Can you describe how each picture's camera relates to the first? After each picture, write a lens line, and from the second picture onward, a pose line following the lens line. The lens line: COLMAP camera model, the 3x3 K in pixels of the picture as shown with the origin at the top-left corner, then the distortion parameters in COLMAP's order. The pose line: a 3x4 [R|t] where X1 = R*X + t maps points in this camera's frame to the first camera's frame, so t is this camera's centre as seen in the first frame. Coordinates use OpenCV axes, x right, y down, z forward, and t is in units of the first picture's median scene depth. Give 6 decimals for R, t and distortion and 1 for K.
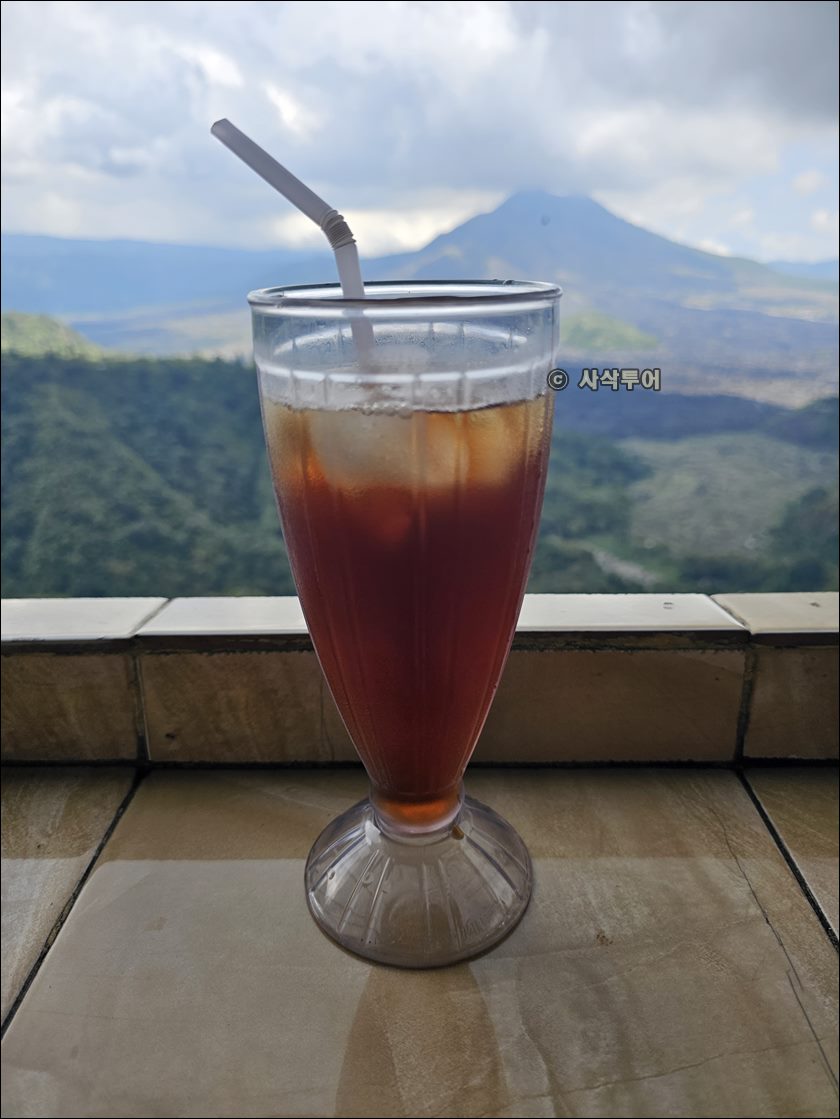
lens RADIAL K [[775.1, 0, 425.2], [0, 775.1, 556.0], [0, 0, 1]] dist [0.007075, -0.012479]
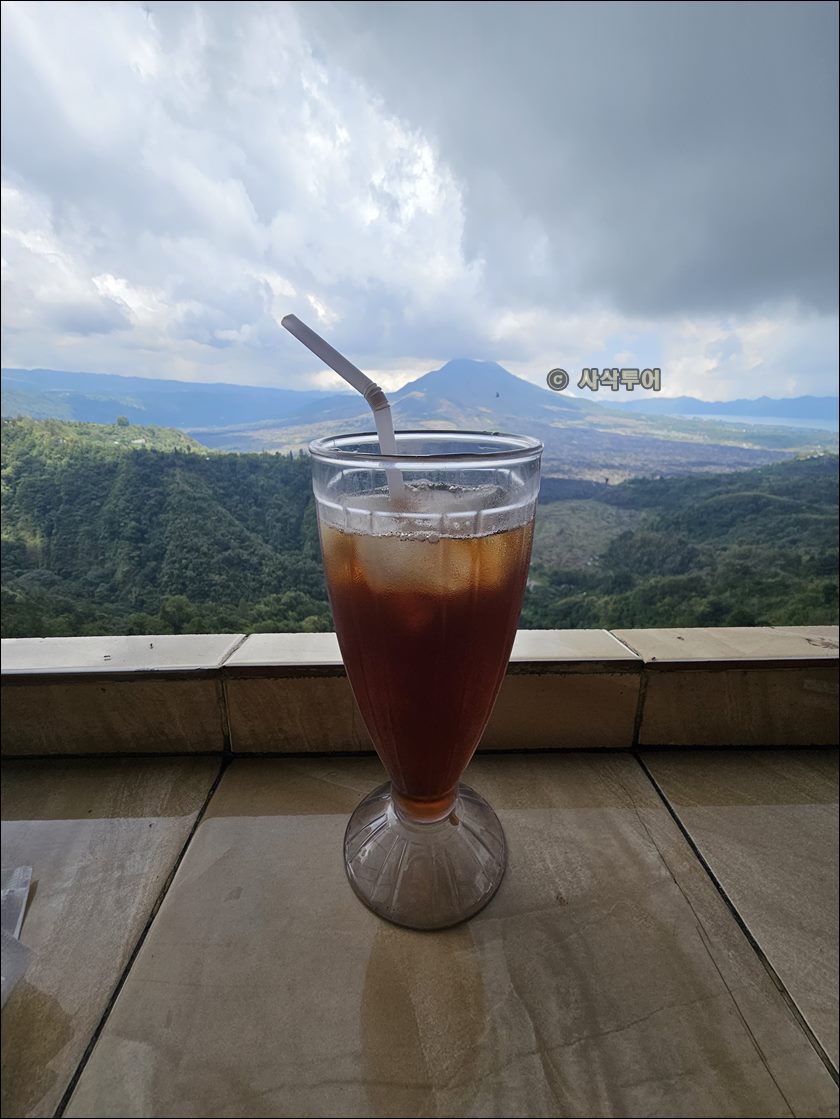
lens RADIAL K [[449.2, 0, 415.5], [0, 449.2, 551.9], [0, 0, 1]] dist [0.000992, 0.001223]
pose [[0.999225, -0.001037, 0.039358, -0.050624], [0.002290, 0.999491, -0.031806, -0.084209], [-0.039305, 0.031872, 0.998719, 0.150359]]
